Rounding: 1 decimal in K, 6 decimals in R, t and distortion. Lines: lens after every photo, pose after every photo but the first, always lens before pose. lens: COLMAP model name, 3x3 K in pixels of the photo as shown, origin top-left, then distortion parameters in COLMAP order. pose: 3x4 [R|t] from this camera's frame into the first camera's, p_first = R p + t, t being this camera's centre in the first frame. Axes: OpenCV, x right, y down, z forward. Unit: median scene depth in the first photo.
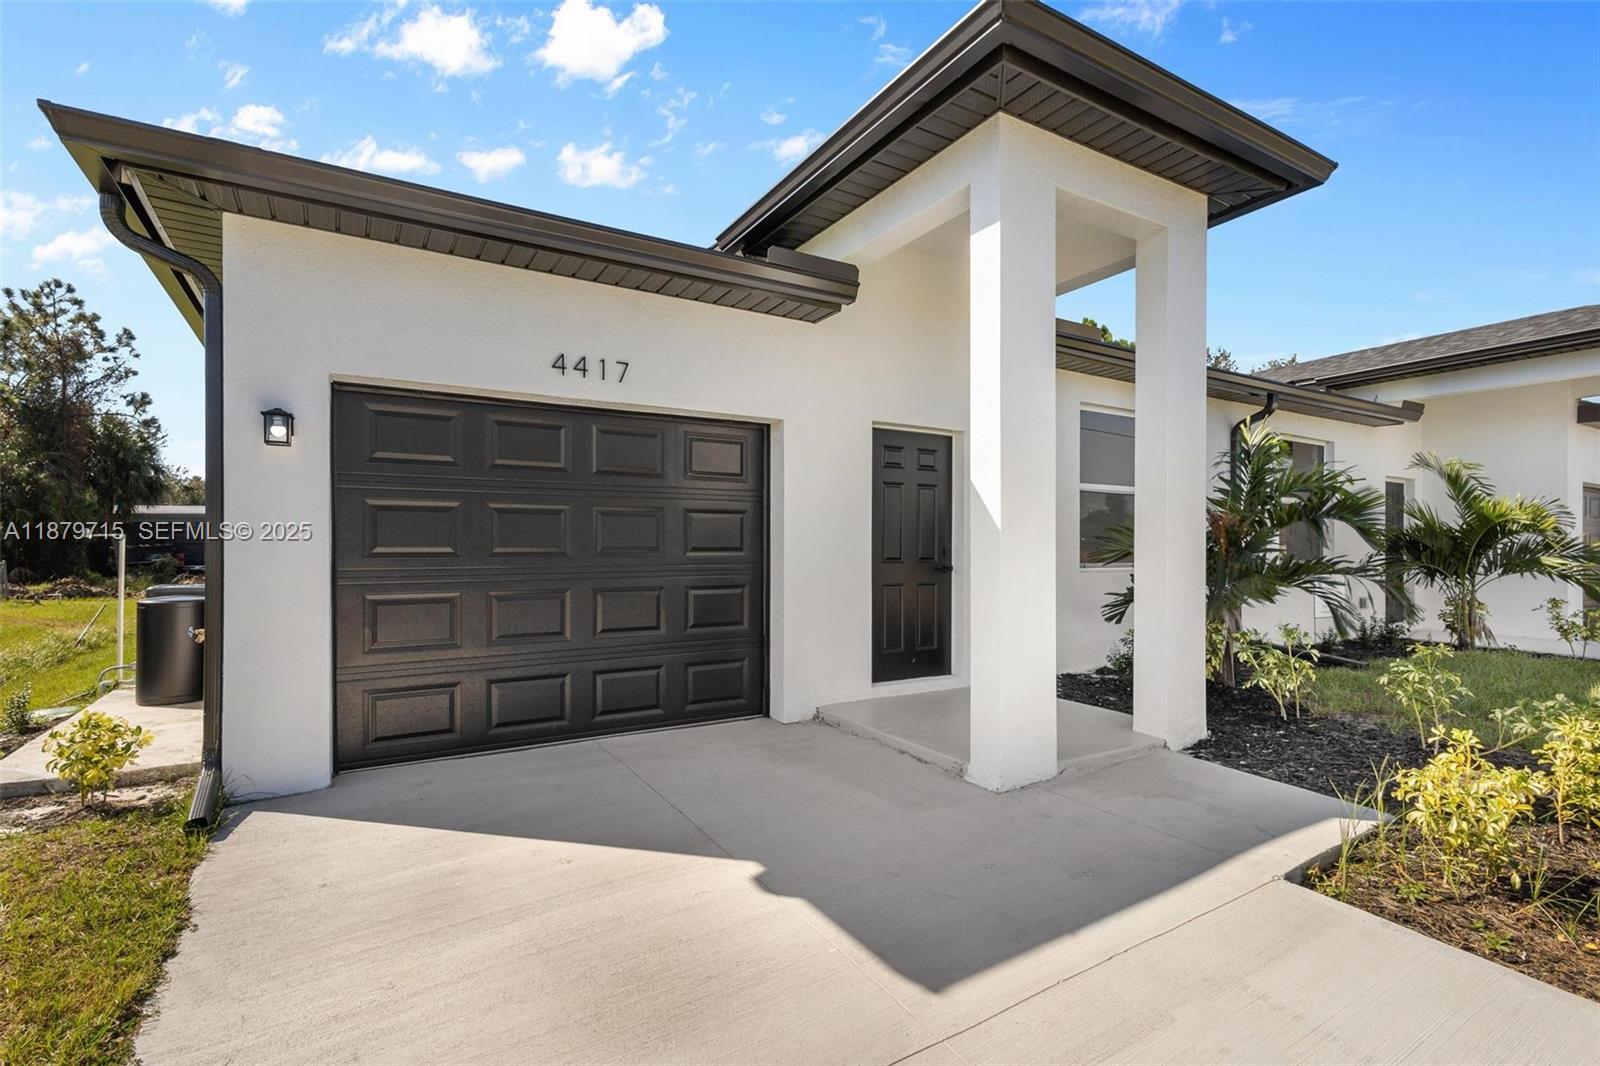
lens RADIAL K [[767.6, 0, 797.6], [0, 767.6, 532.8], [0, 0, 1]] dist [0.010828, -0.003158]
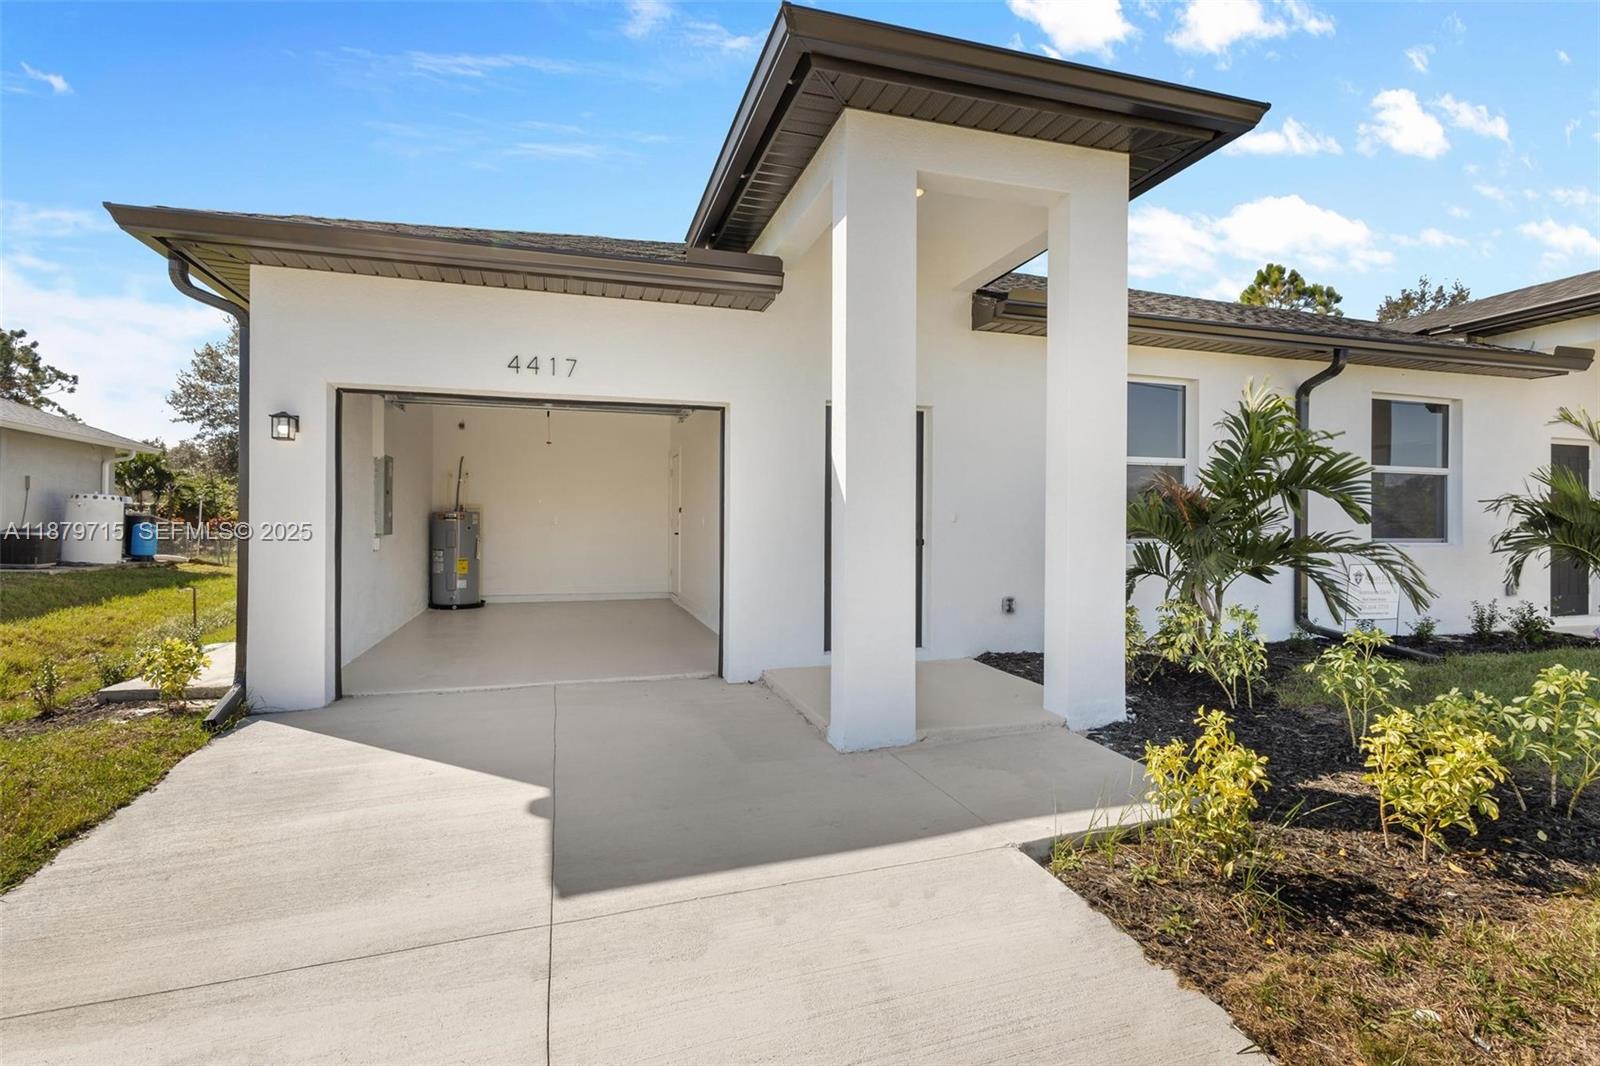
lens RADIAL K [[767.6, 0, 768.4], [0, 767.6, 505.2], [0, 0, 1]] dist [0.010828, -0.003158]
pose [[0.967426, -0.002705, -0.253140, 0.378959], [0.001878, 0.999992, -0.003510, 0.001262], [0.253147, 0.002921, 0.967423, -0.041323]]
